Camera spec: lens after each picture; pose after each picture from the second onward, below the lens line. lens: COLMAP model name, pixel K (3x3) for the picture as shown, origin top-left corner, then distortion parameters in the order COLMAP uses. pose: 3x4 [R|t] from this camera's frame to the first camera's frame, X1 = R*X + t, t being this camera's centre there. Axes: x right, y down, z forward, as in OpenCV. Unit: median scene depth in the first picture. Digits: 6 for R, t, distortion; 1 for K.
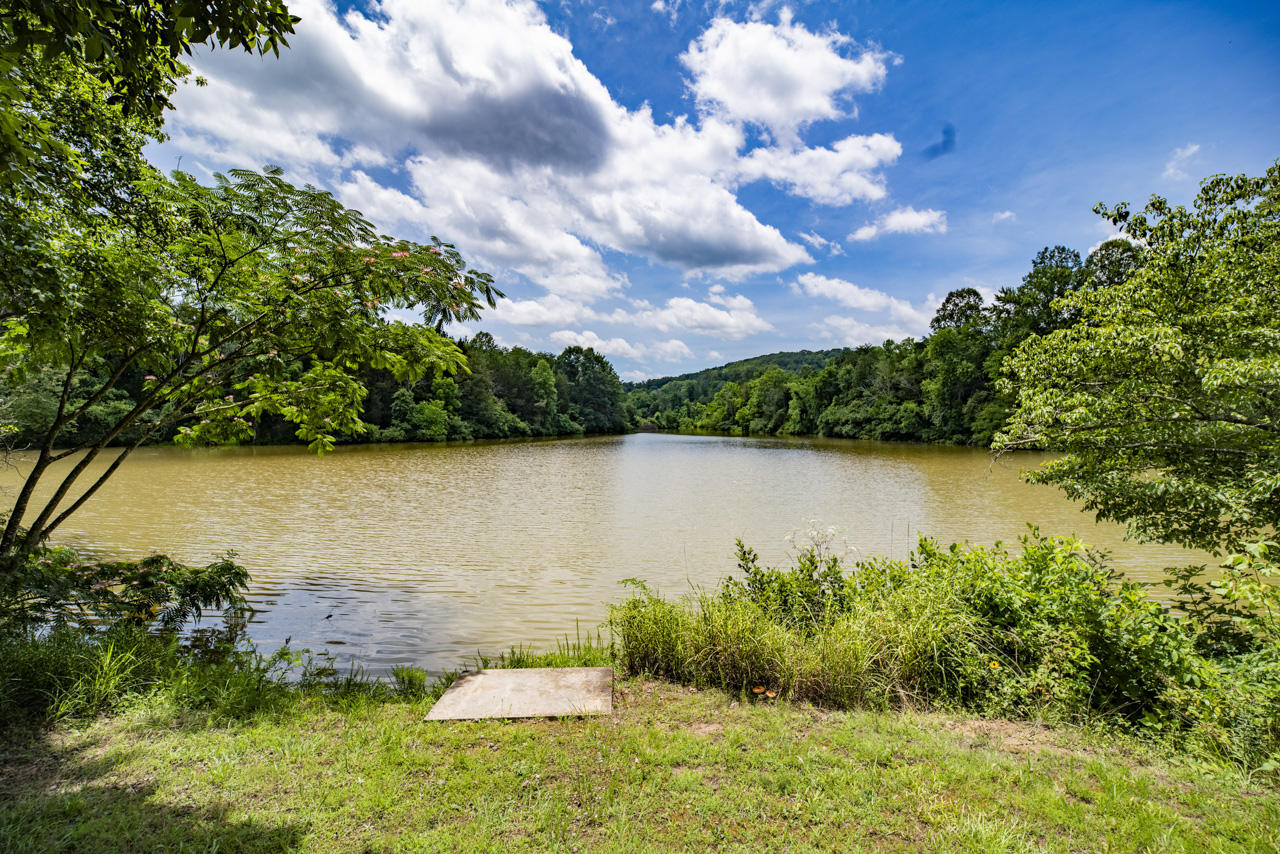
lens RADIAL K [[565.3, 0, 643.0], [0, 565.3, 425.4], [0, 0, 1]] dist [-0.003272, -0.000380]
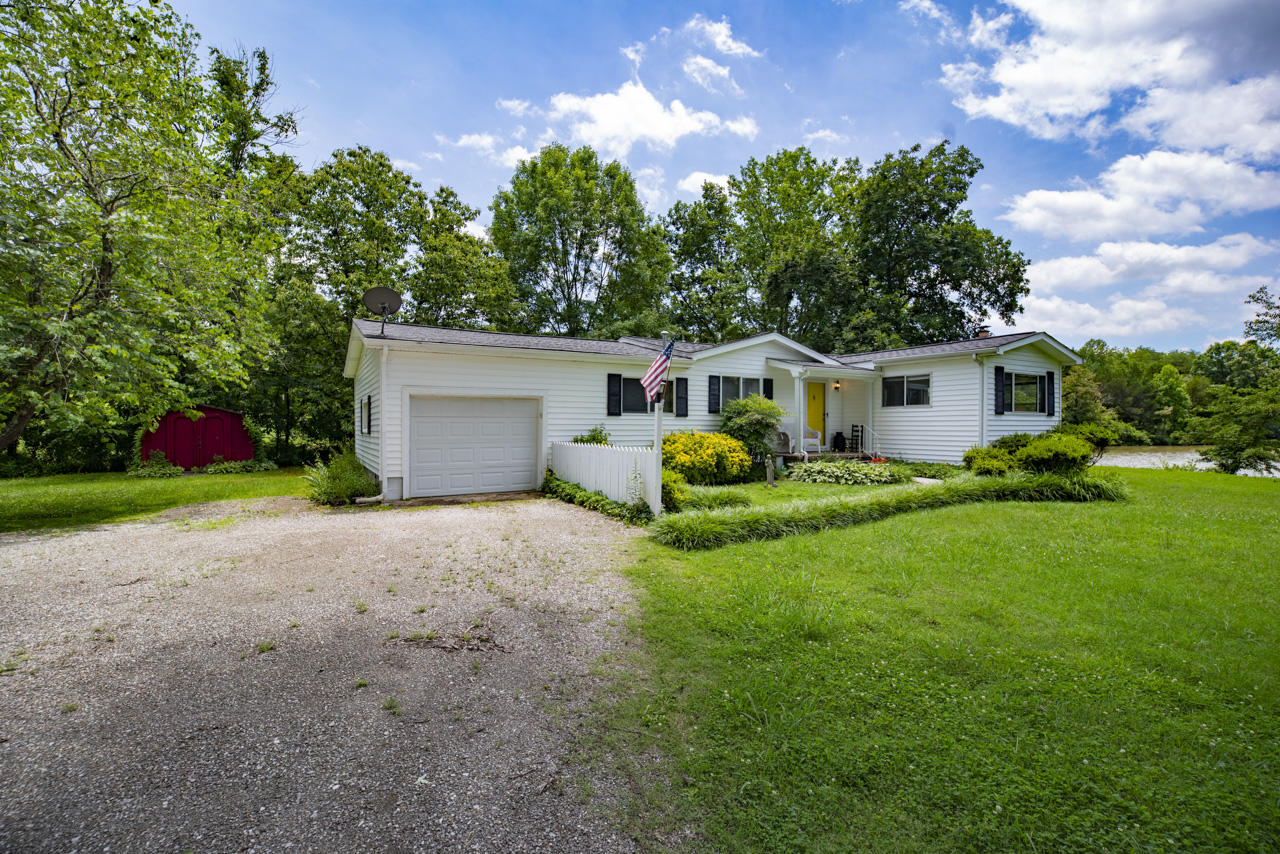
lens RADIAL K [[565.3, 0, 643.0], [0, 565.3, 425.4], [0, 0, 1]] dist [-0.003272, -0.000380]
pose [[0.568498, -0.005782, -0.822665, 0.101869], [-0.005347, 0.999928, -0.010722, -0.000021], [0.822668, 0.010494, 0.568426, -0.269572]]
